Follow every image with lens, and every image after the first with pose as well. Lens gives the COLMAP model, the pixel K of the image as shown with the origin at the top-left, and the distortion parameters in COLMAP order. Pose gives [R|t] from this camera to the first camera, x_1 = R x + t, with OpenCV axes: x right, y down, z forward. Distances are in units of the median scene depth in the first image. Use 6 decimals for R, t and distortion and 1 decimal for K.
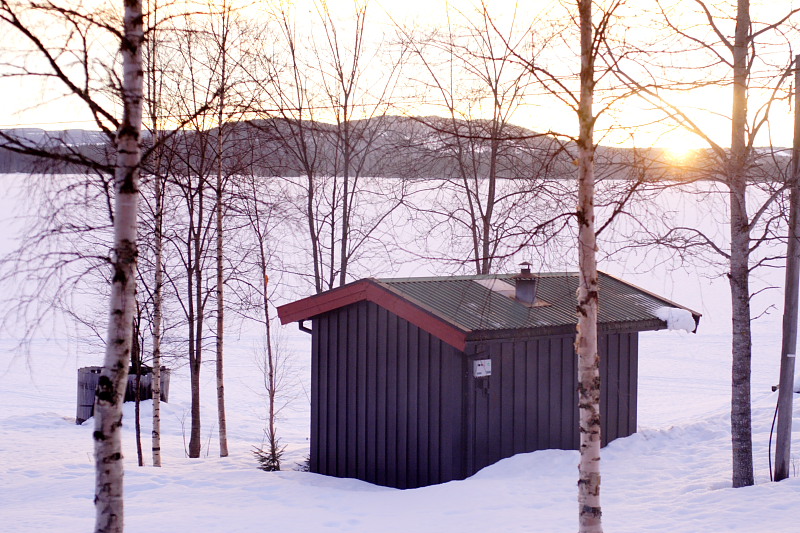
lens RADIAL K [[1784.9, 0, 400.0], [0, 1784.9, 266.5], [0, 0, 1]] dist [-0.020828, 0.078398]
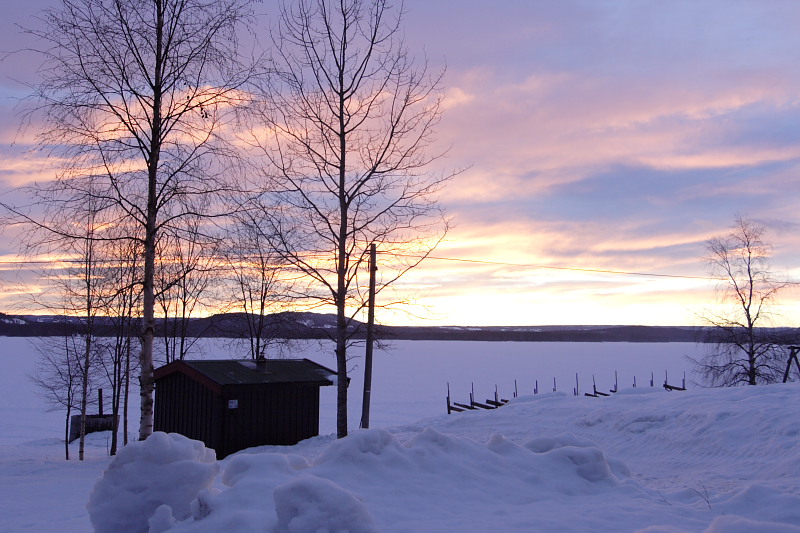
lens RADIAL K [[774.6, 0, 398.2], [0, 774.6, 253.1], [0, 0, 1]] dist [0.006940, 0.003500]
pose [[0.991131, 0.014571, 0.132089, 0.107499], [0.006692, 0.987238, -0.159113, 0.028087], [-0.132722, 0.158585, 0.978384, 0.094155]]
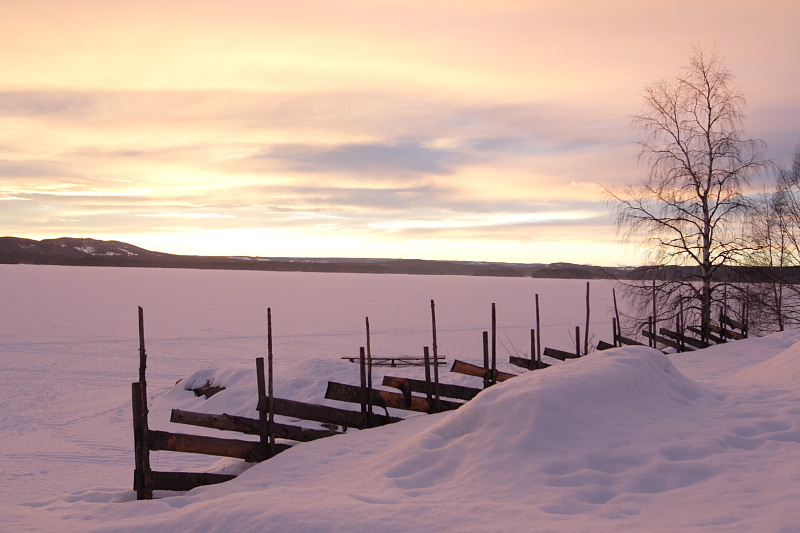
lens RADIAL K [[750.9, 0, 400.0], [0, 750.9, 266.5], [0, 0, 1]] dist [-0.008252, -0.006385]
pose [[0.916523, 0.017585, 0.399594, 0.324763], [0.003719, 0.998615, -0.052475, 0.034888], [-0.399964, 0.049581, 0.915189, 1.047740]]
